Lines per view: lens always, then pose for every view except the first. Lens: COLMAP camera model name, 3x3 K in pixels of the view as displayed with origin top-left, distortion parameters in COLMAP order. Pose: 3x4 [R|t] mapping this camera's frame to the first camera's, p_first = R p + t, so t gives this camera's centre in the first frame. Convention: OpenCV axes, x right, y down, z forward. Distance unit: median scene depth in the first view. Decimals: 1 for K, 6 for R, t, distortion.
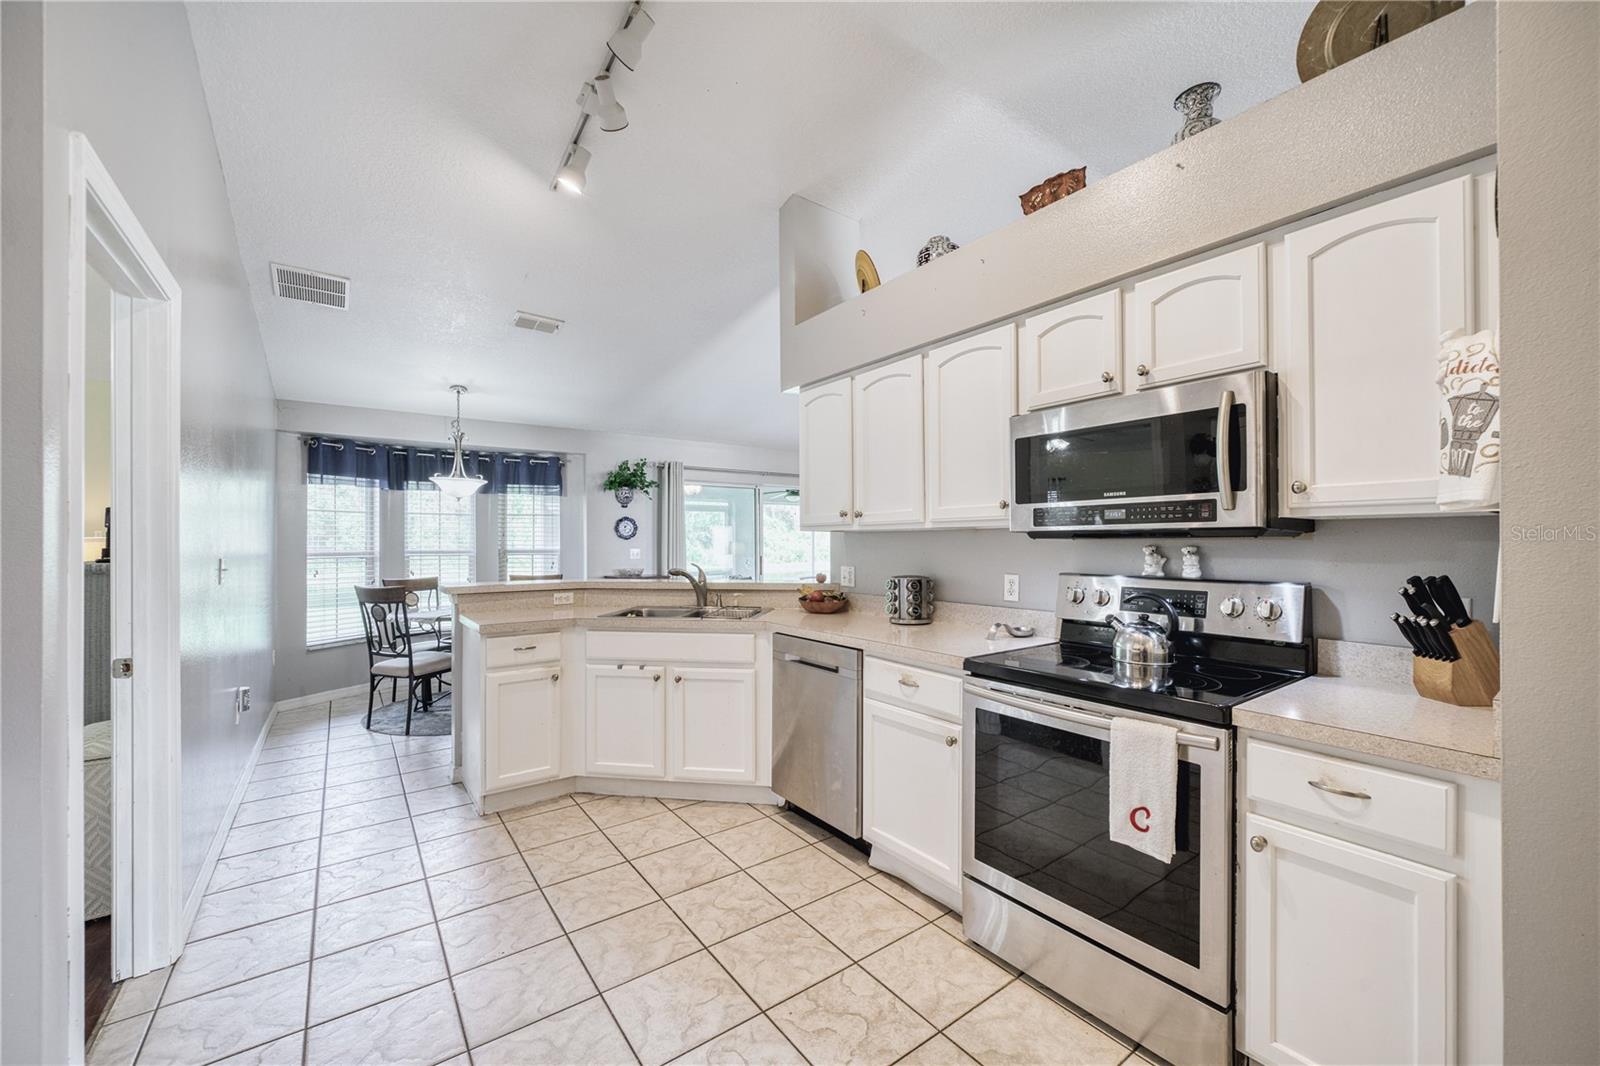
lens RADIAL K [[619.6, 0, 800.0], [0, 619.6, 533.0], [0, 0, 1]] dist [-0.002318, -0.000188]
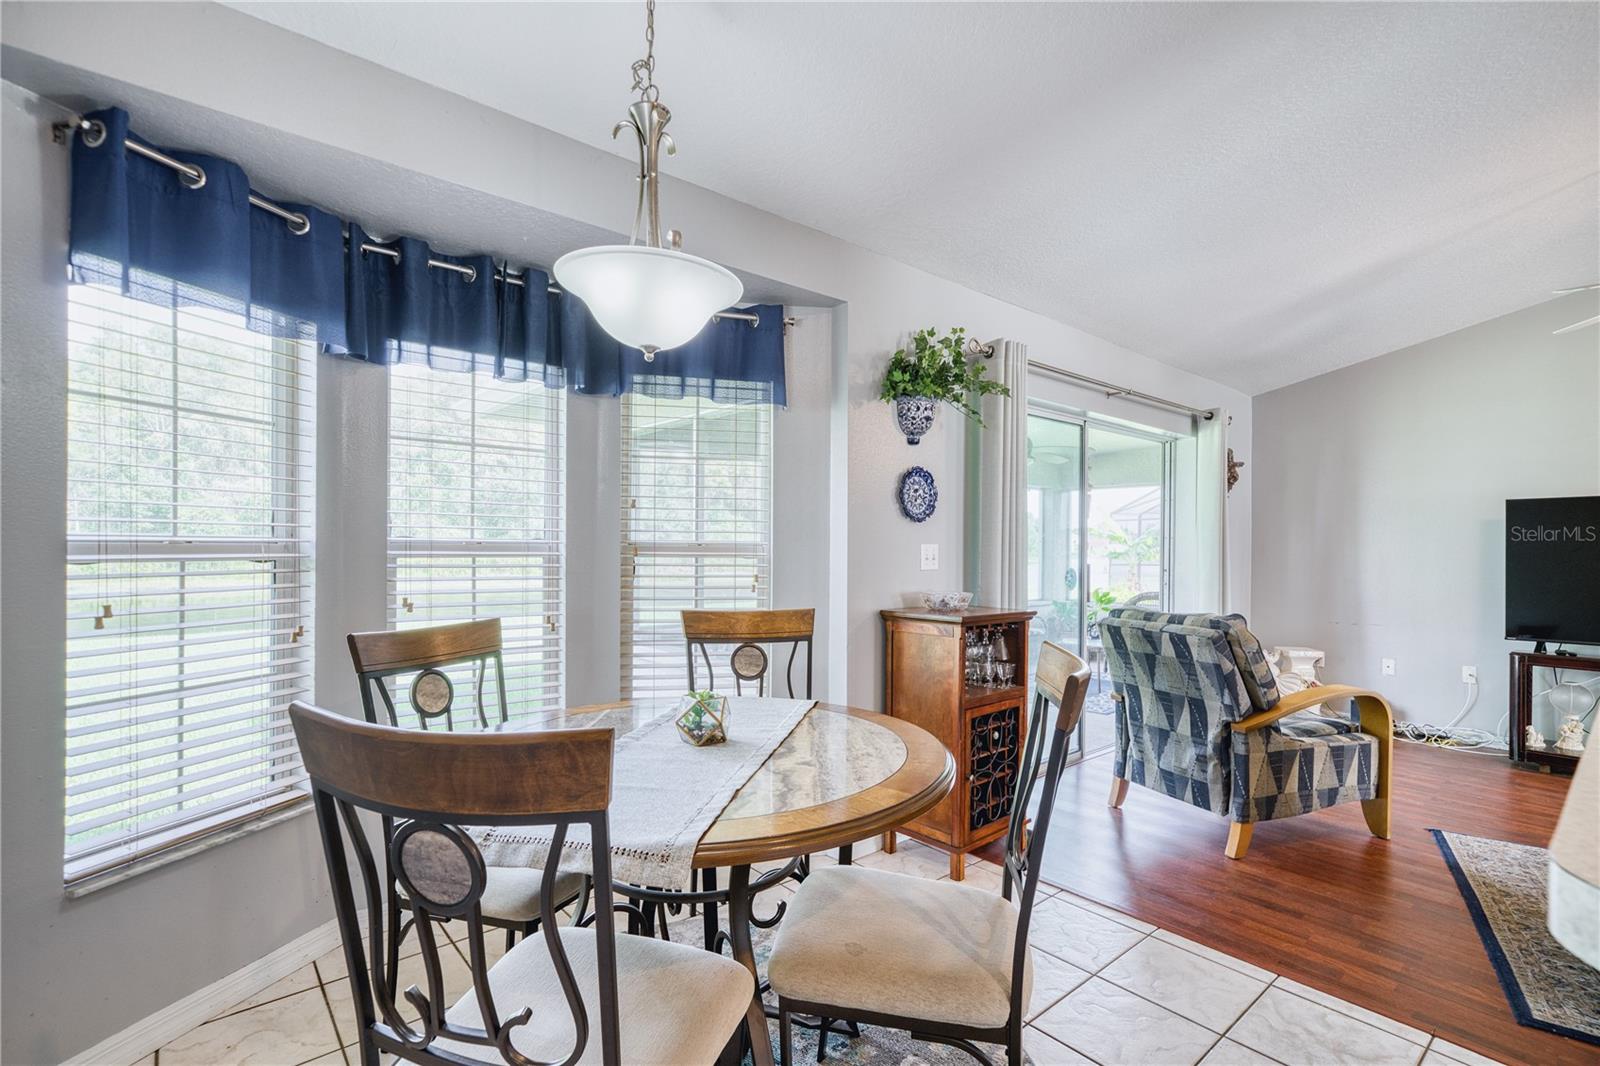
lens RADIAL K [[734.3, 0, 810.0], [0, 734.3, 543.3], [0, 0, 1]] dist [0.001153, 0.000029]
pose [[0.997118, 0.010290, 0.075166, -0.494615], [-0.011079, 0.999888, 0.010092, 0.026662], [-0.075053, -0.010896, 0.997120, 0.652771]]
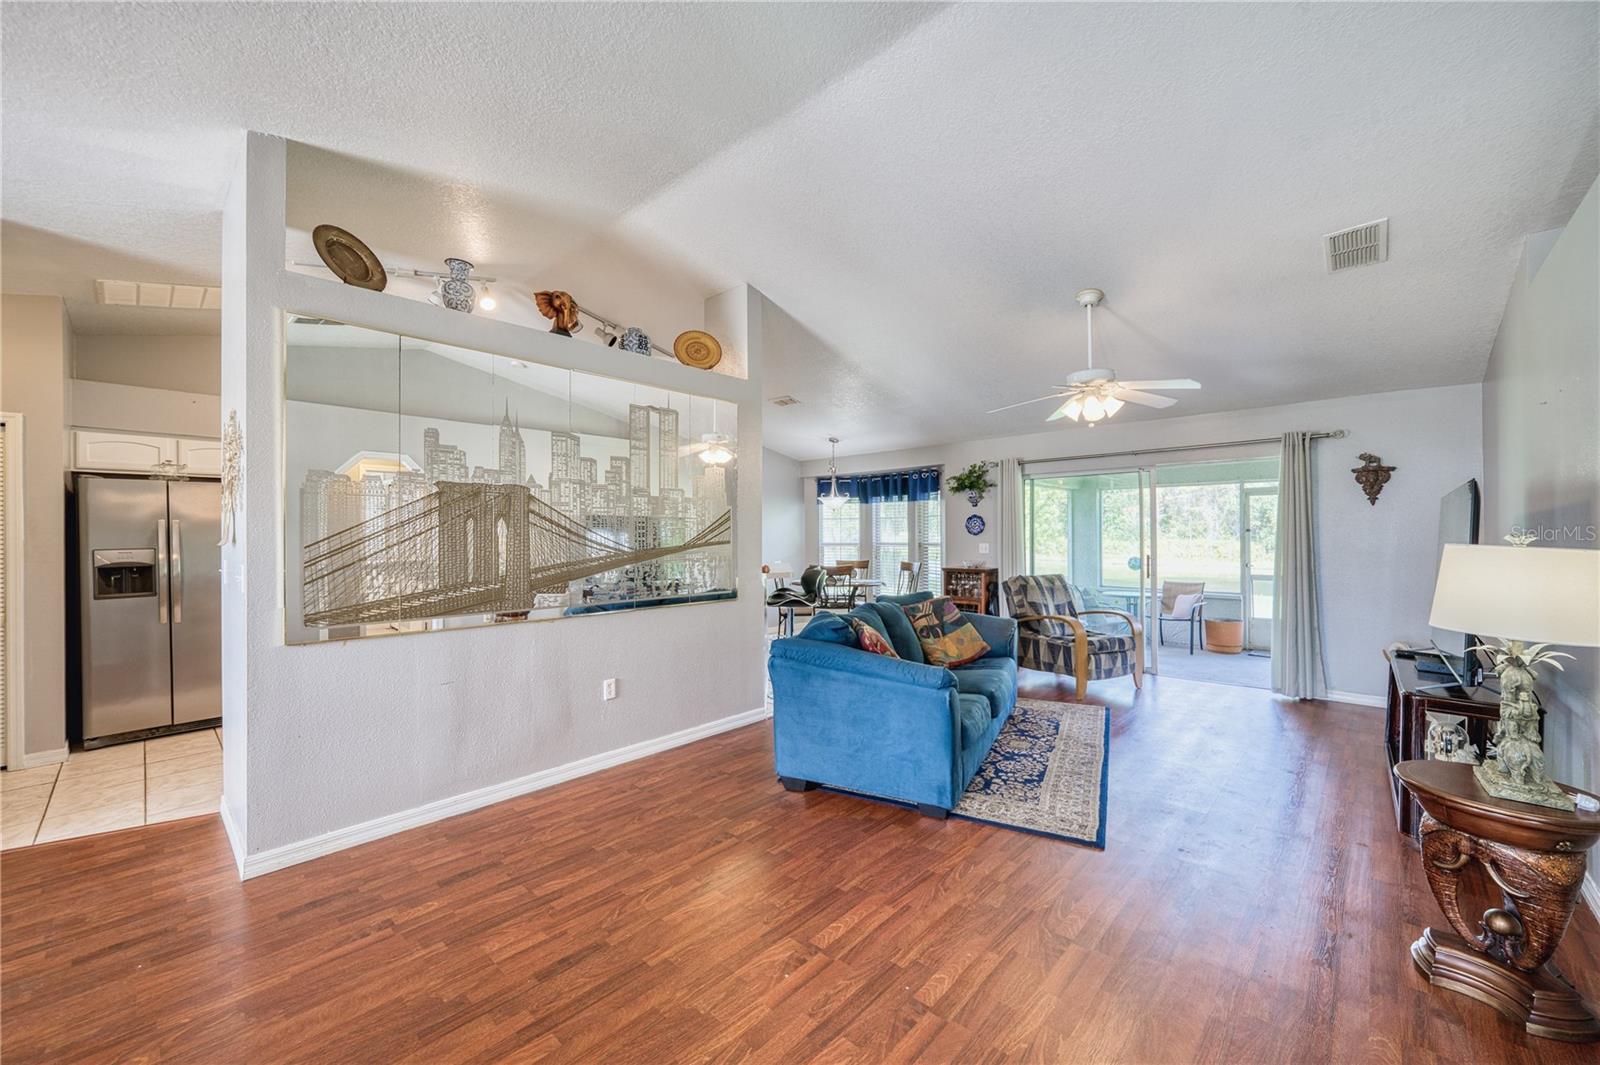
lens RADIAL K [[609.7, 0, 800.0], [0, 609.7, 532.5], [0, 0, 1]] dist [-0.000192, 0.000038]
pose [[0.190831, 0.000357, -0.981623, 0.941492], [0.020477, 0.999781, 0.004344, -0.006576], [0.981409, -0.020930, 0.190782, 0.607096]]
